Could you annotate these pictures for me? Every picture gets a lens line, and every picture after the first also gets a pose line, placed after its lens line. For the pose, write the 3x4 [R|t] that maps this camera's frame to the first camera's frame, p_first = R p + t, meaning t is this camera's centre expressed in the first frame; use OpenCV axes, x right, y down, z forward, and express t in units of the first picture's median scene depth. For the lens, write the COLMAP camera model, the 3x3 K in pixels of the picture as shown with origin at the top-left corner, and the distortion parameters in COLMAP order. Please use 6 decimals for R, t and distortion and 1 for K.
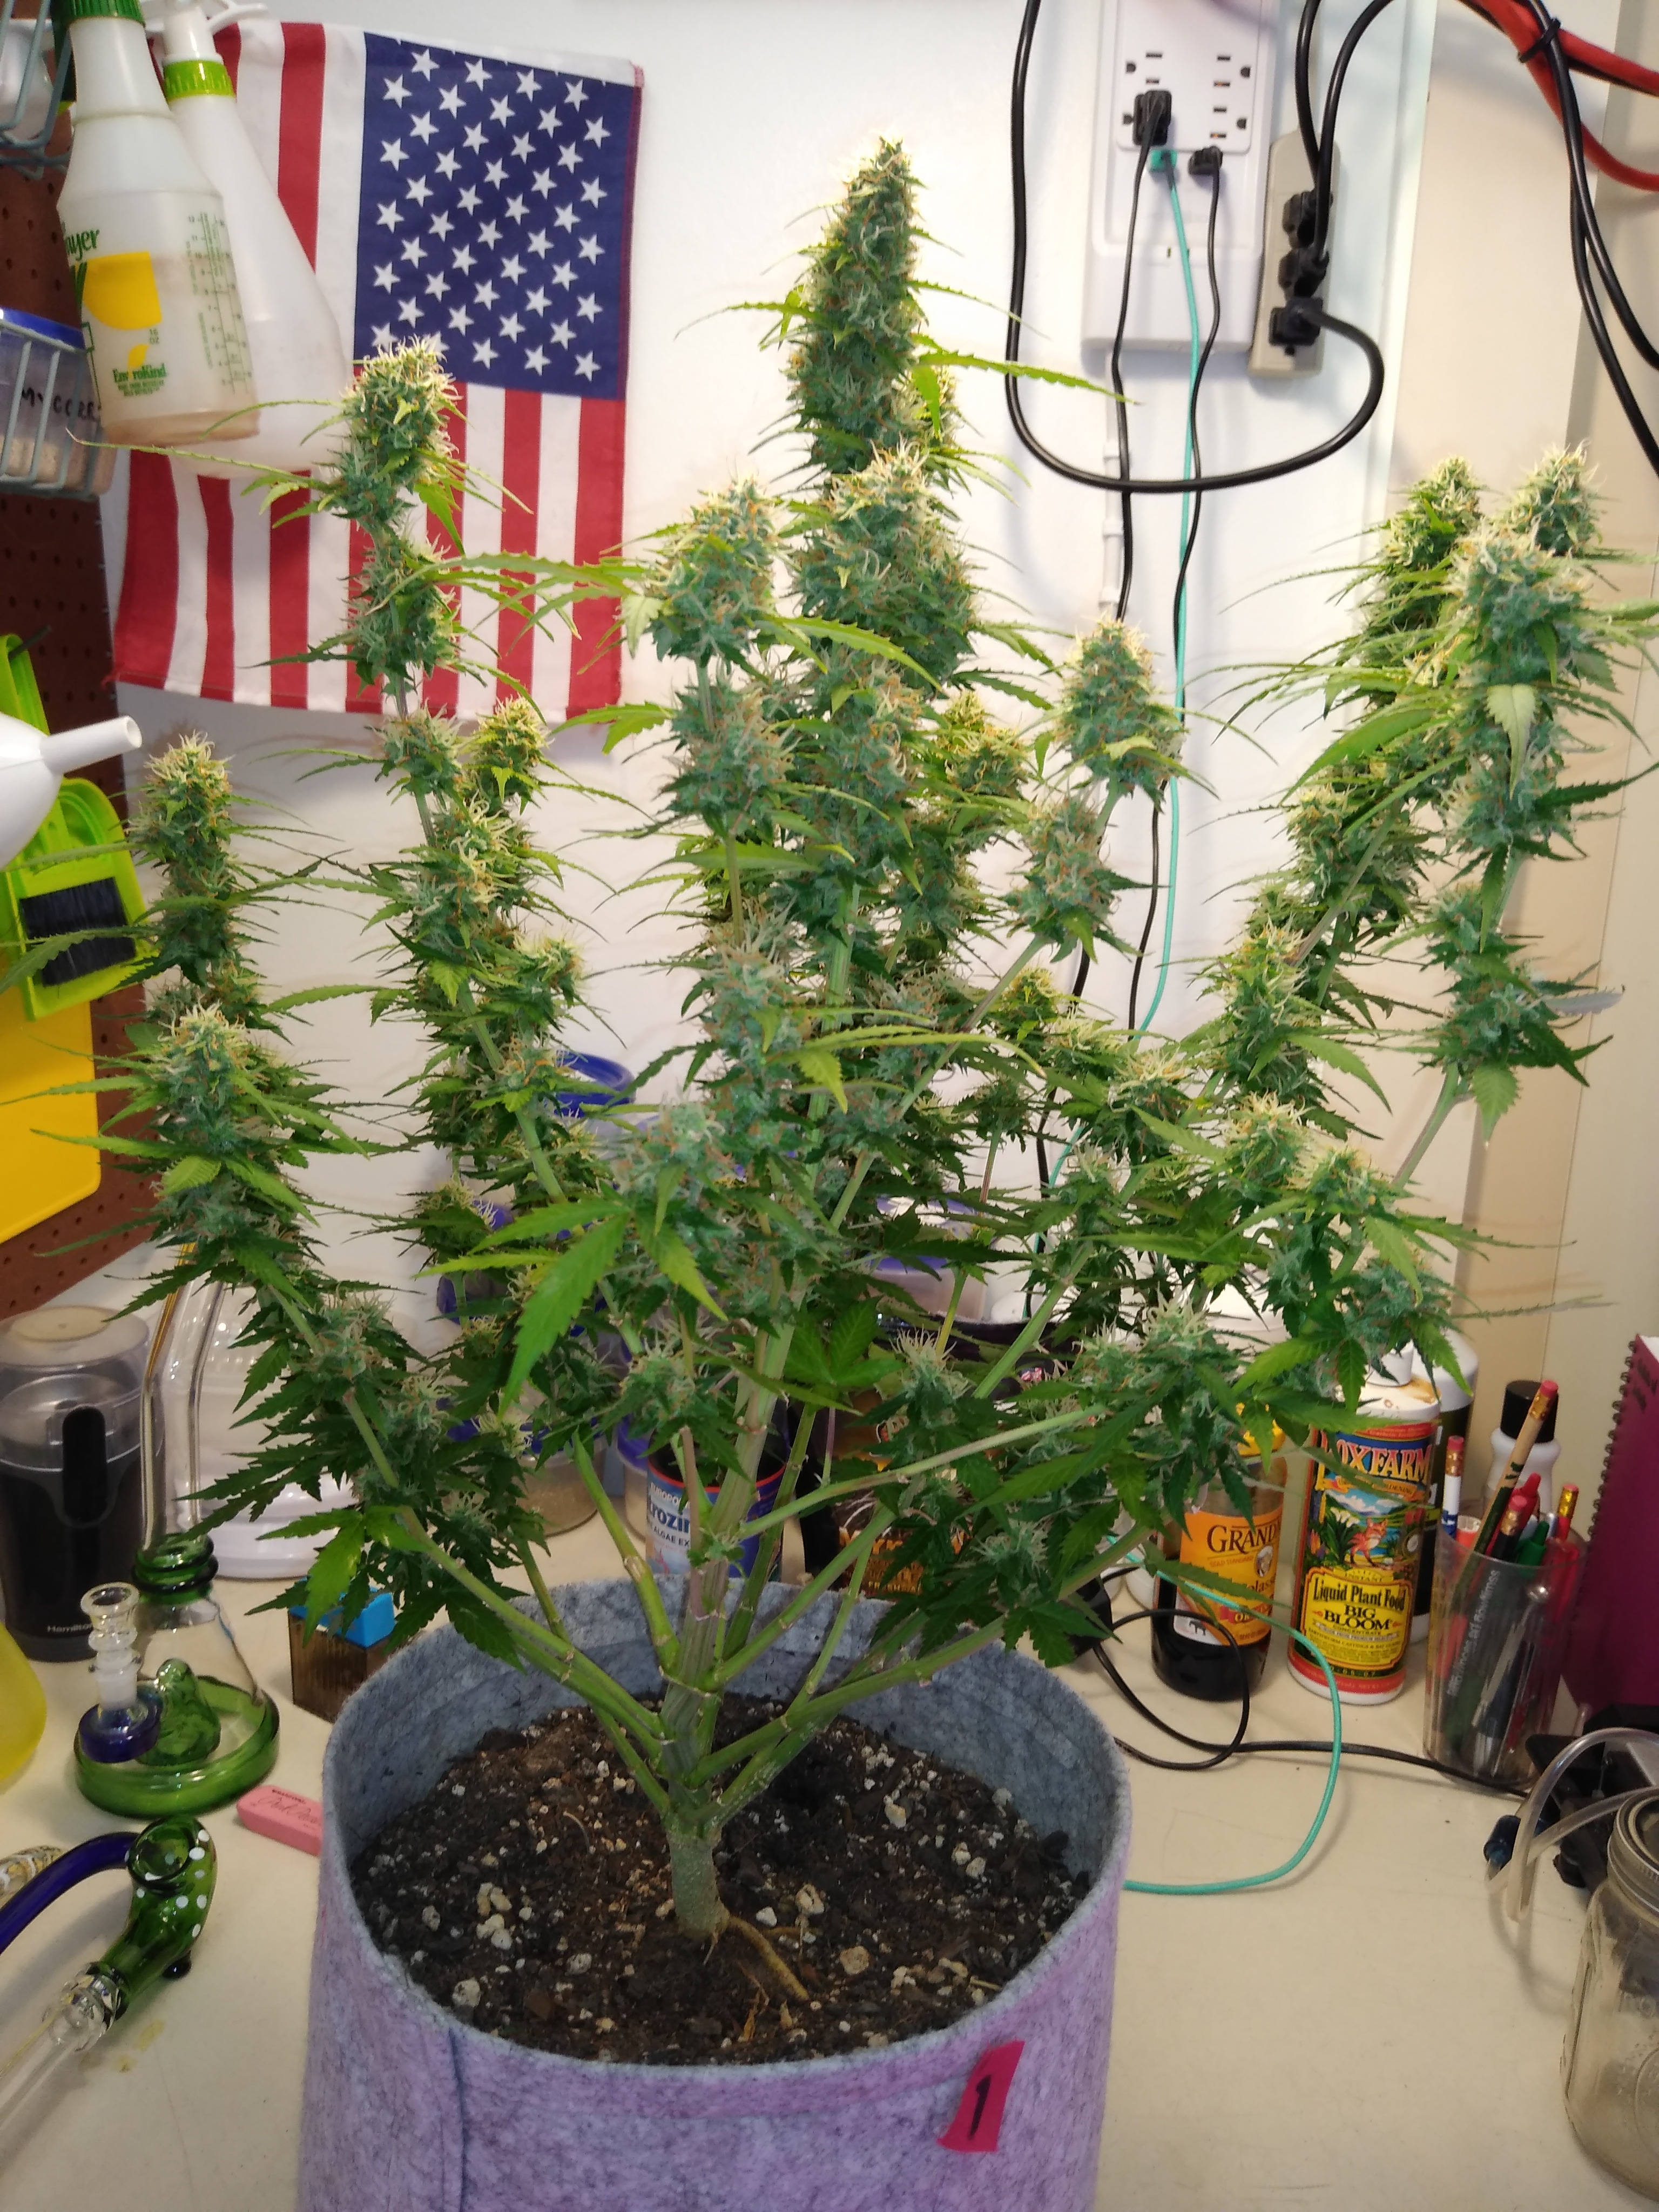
lens RADIAL K [[1734.7, 0, 828.8], [0, 1734.7, 1115.9], [0, 0, 1]] dist [0.054469, -0.070820]
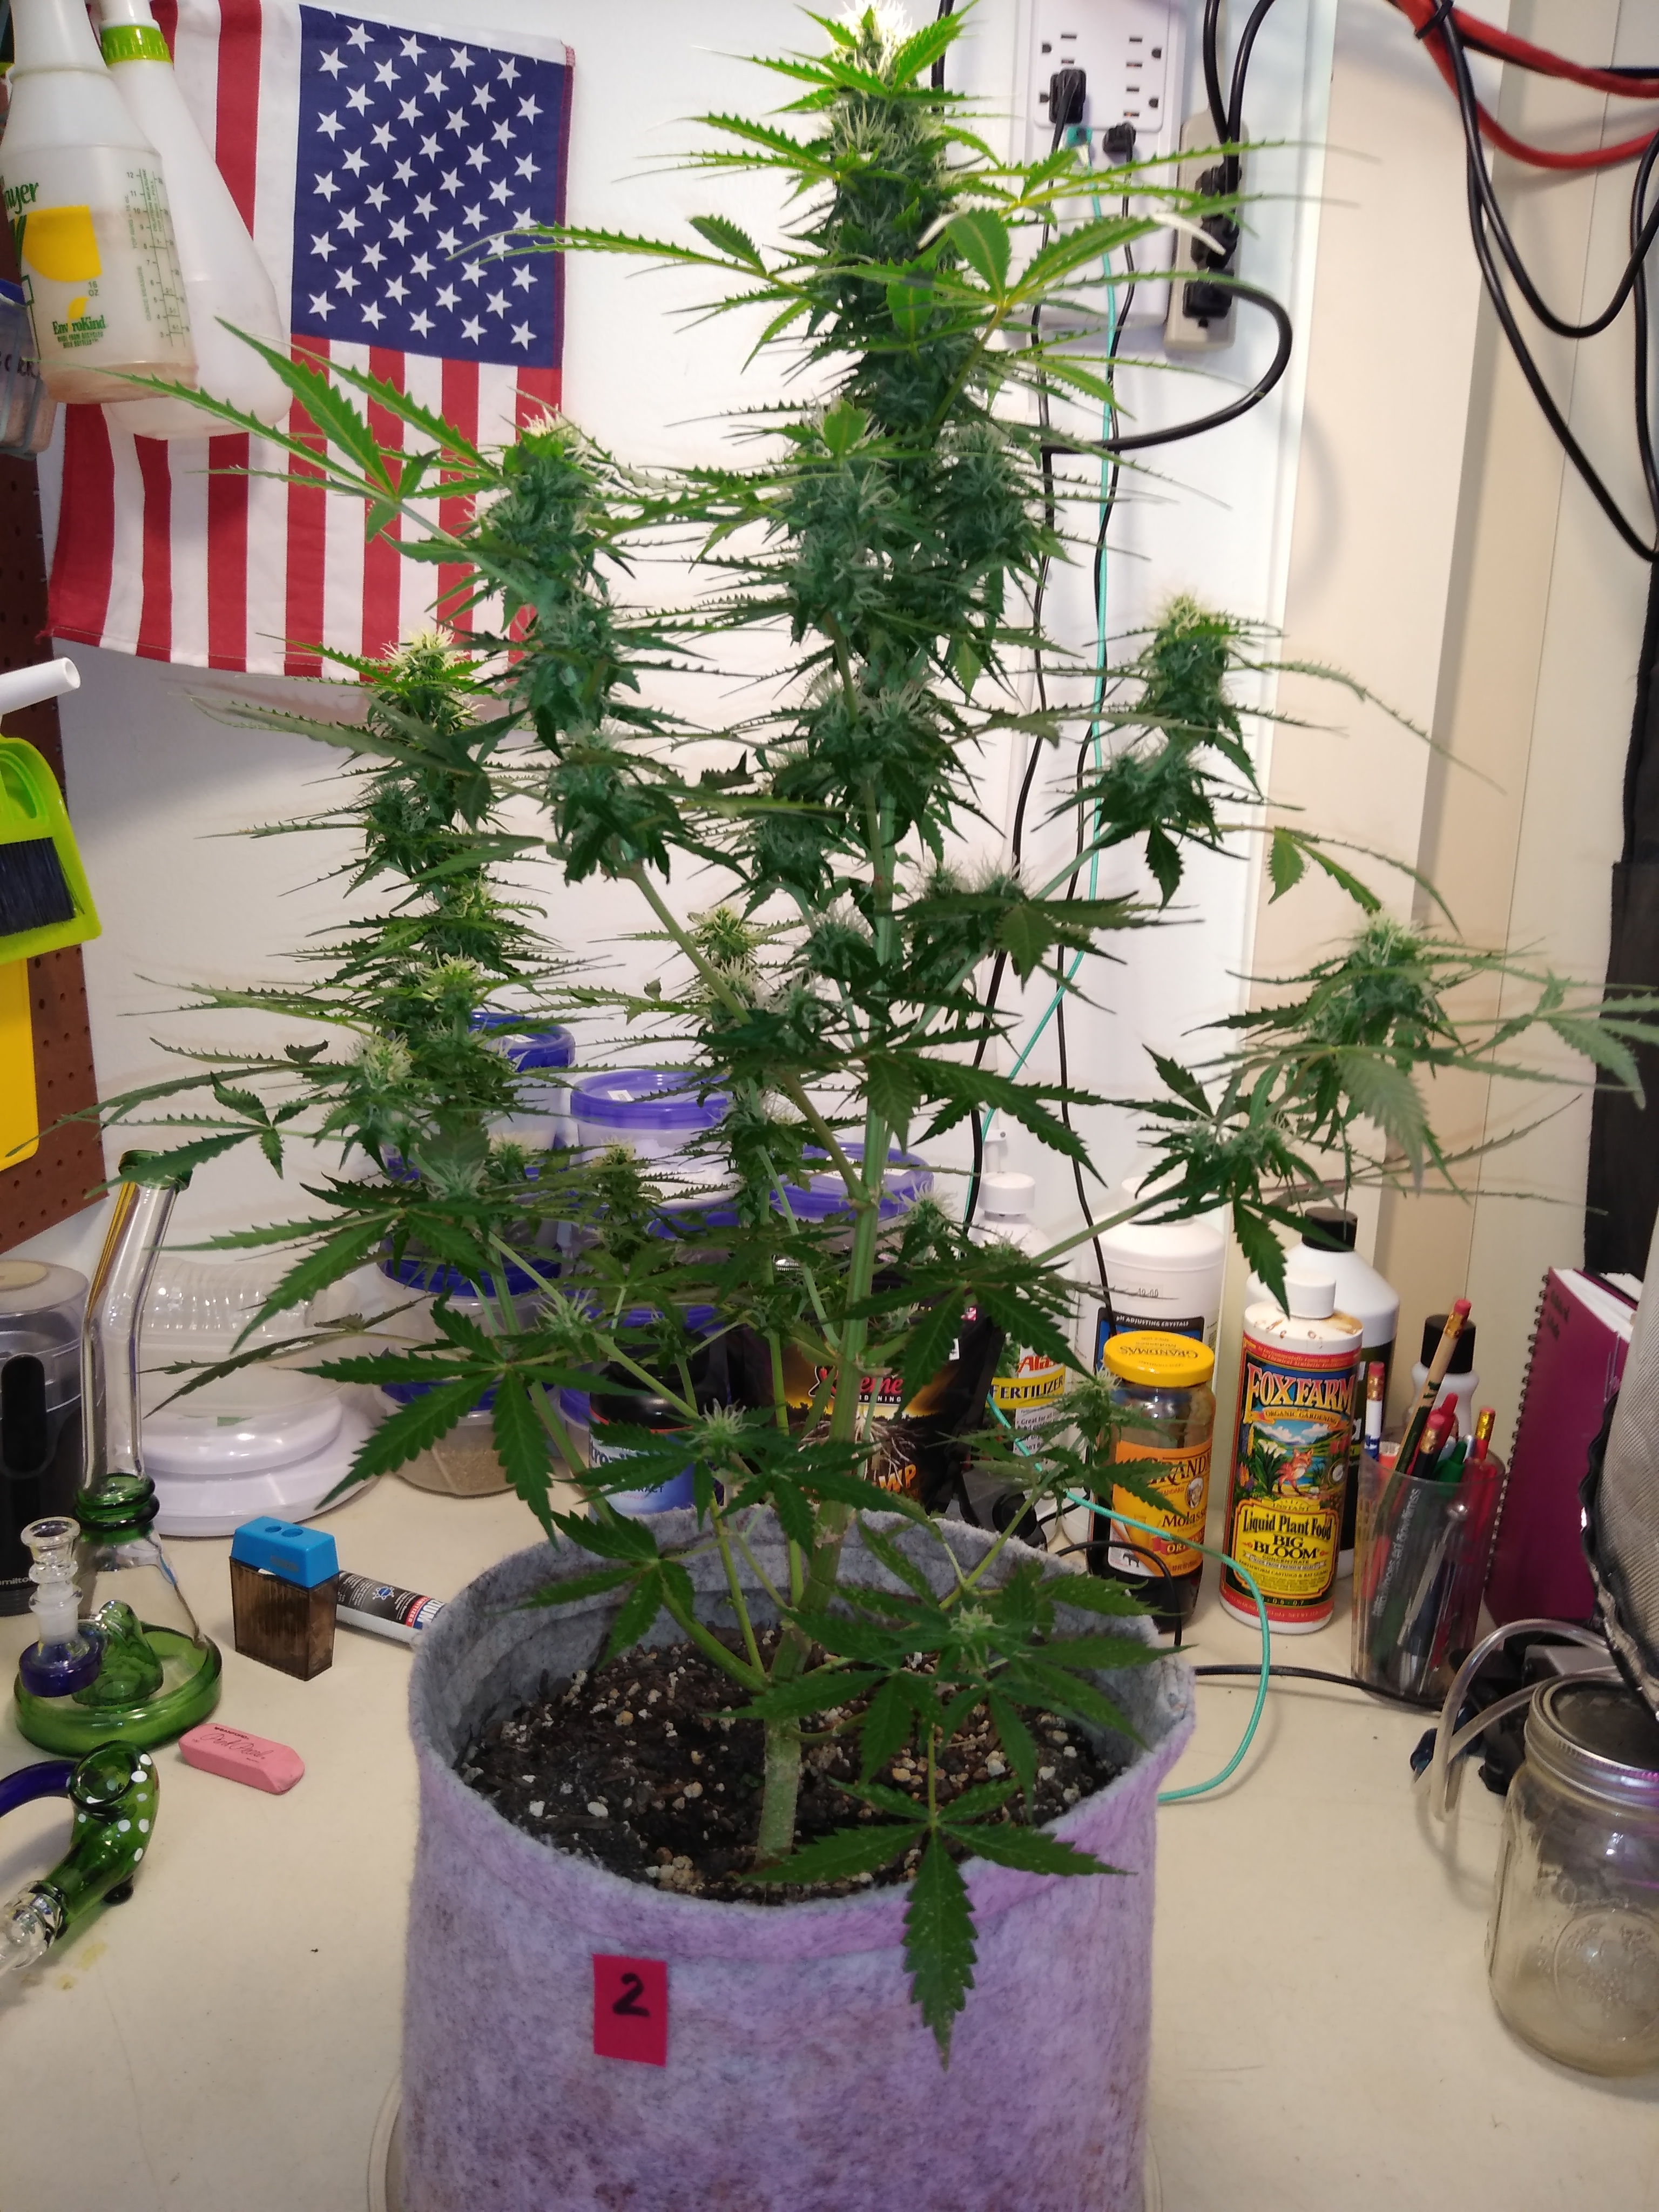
lens RADIAL K [[1734.7, 0, 832.0], [0, 1734.7, 1117.8], [0, 0, 1]] dist [0.054469, -0.070820]
pose [[0.999420, -0.009336, 0.032763, 0.005442], [0.009997, 0.999748, -0.020076, 0.053708], [-0.032567, 0.020392, 0.999262, -0.018890]]
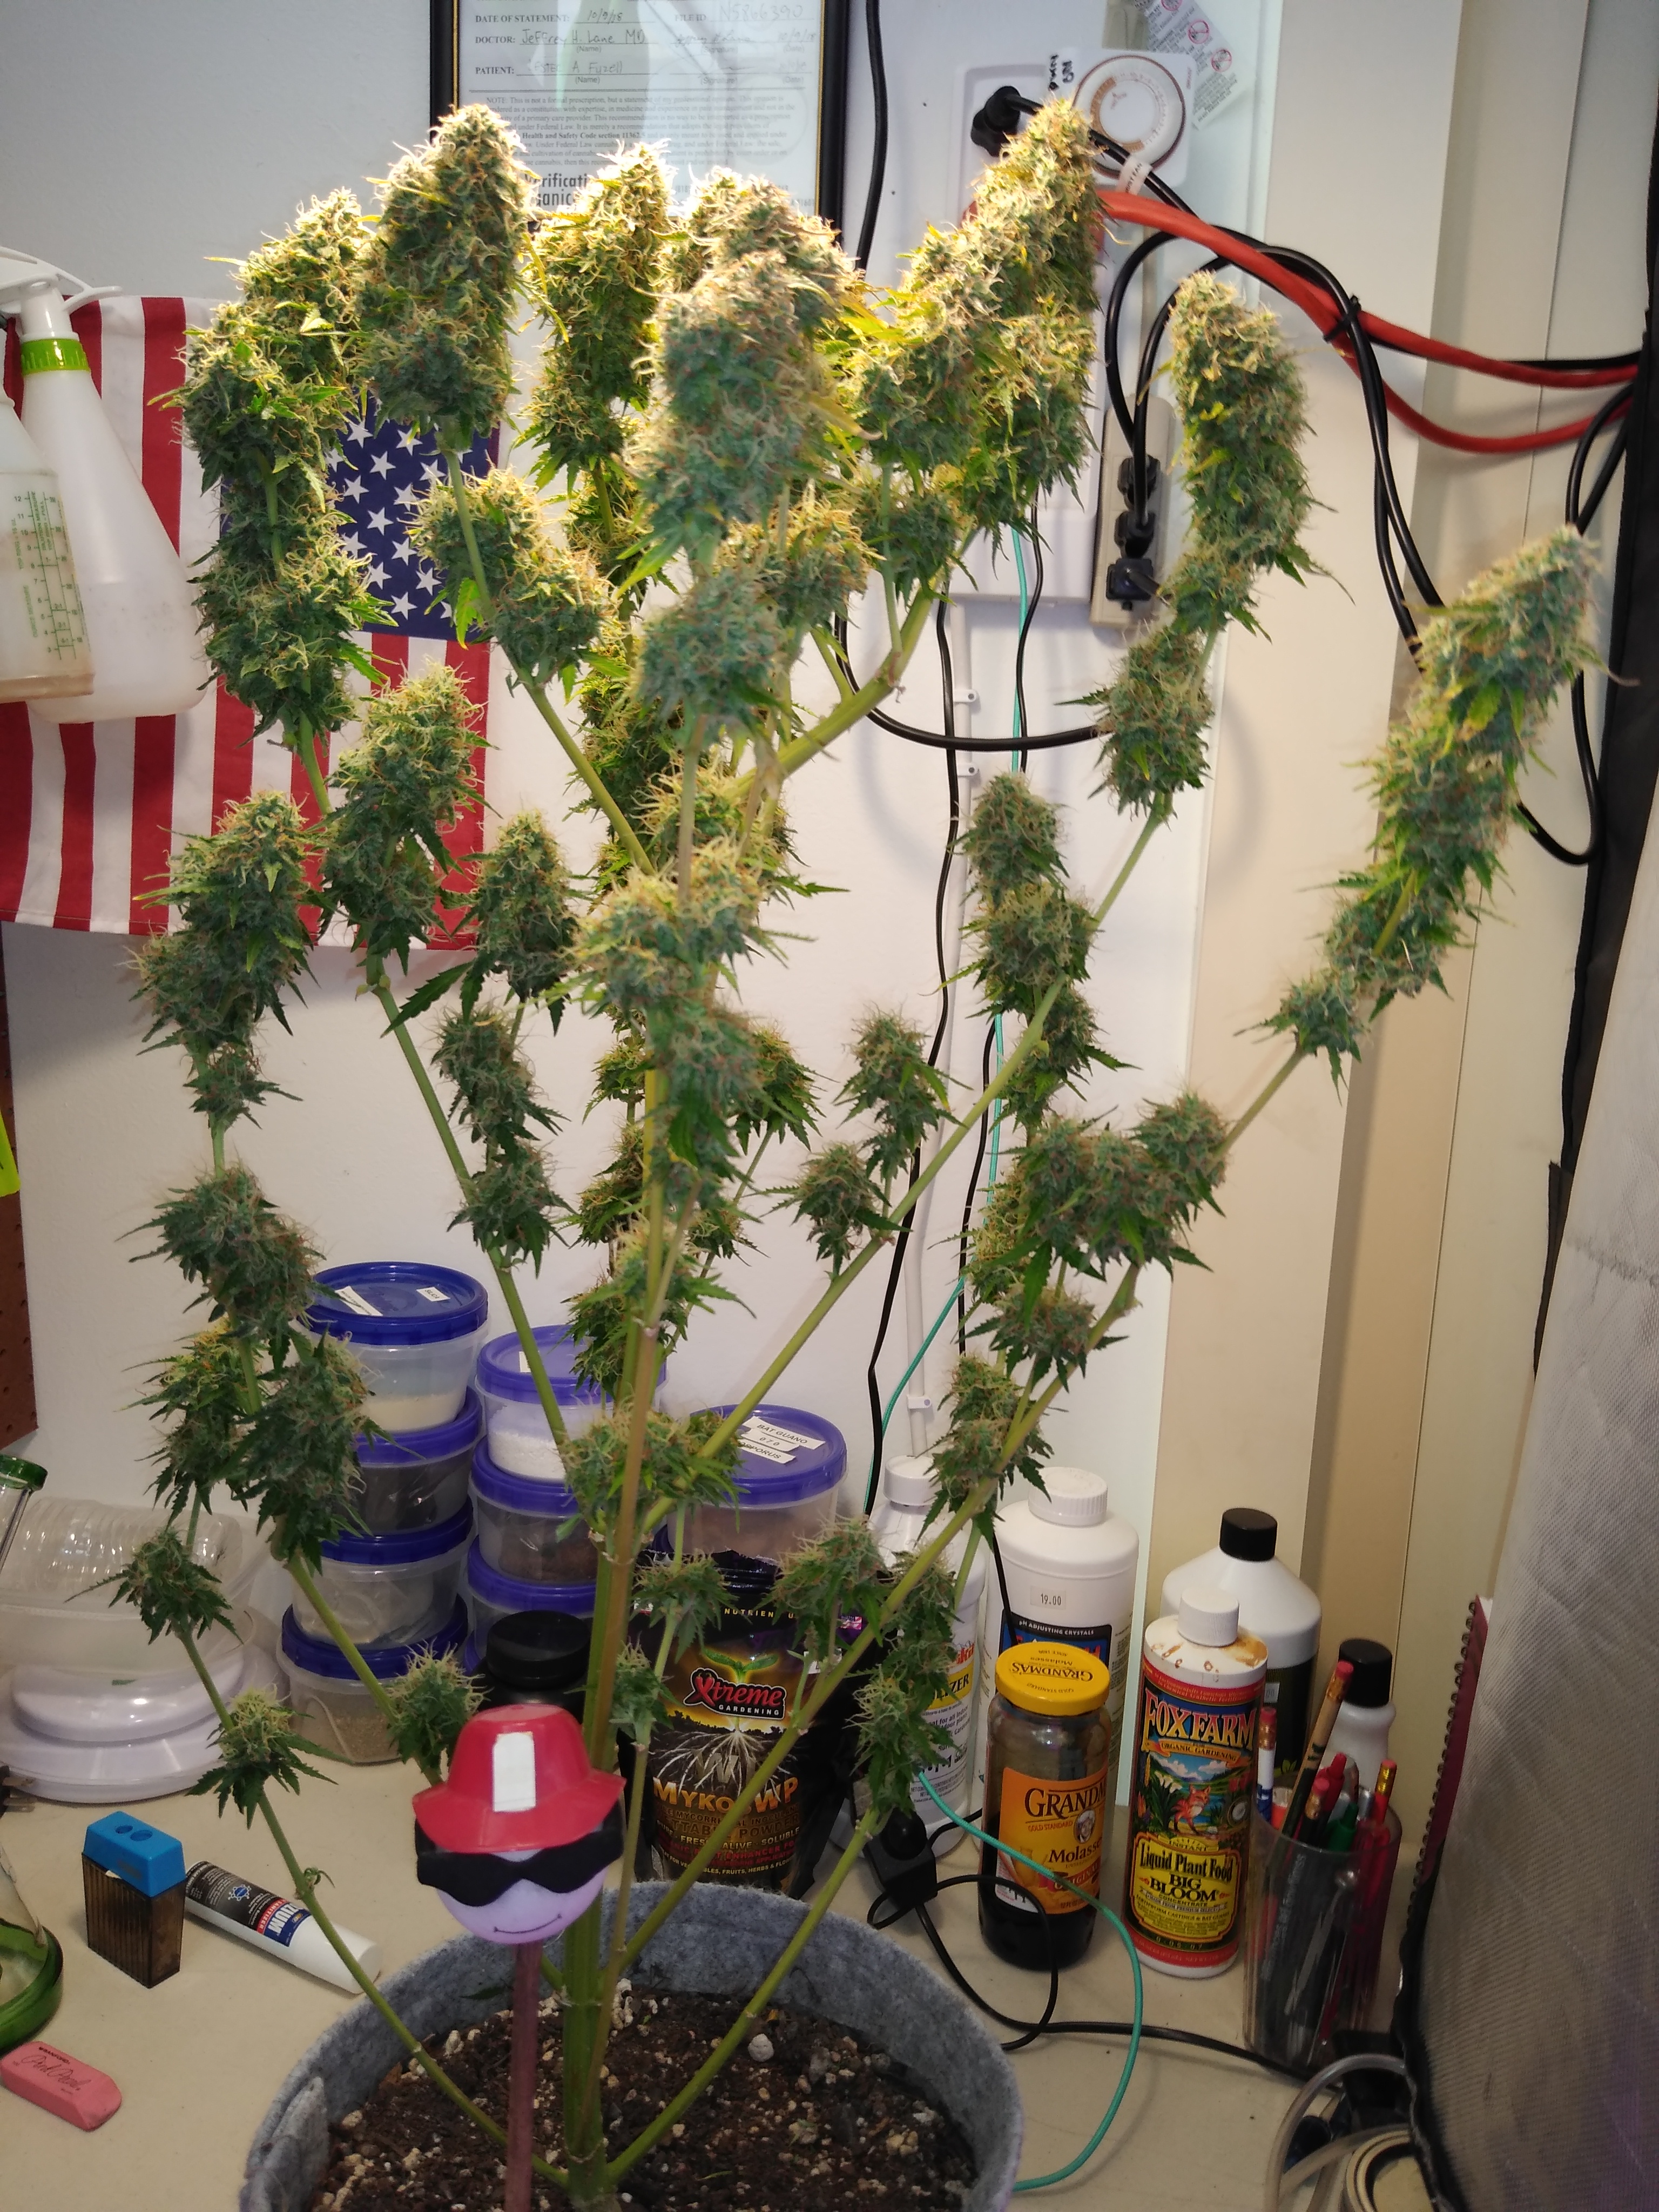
lens RADIAL K [[1734.7, 0, 836.0], [0, 1734.7, 1135.2], [0, 0, 1]] dist [0.054469, -0.070820]
pose [[0.999202, 0.015702, -0.036738, 0.140812], [-0.017918, 0.997990, -0.060789, -0.066723], [0.035710, 0.061399, 0.997474, 0.001459]]
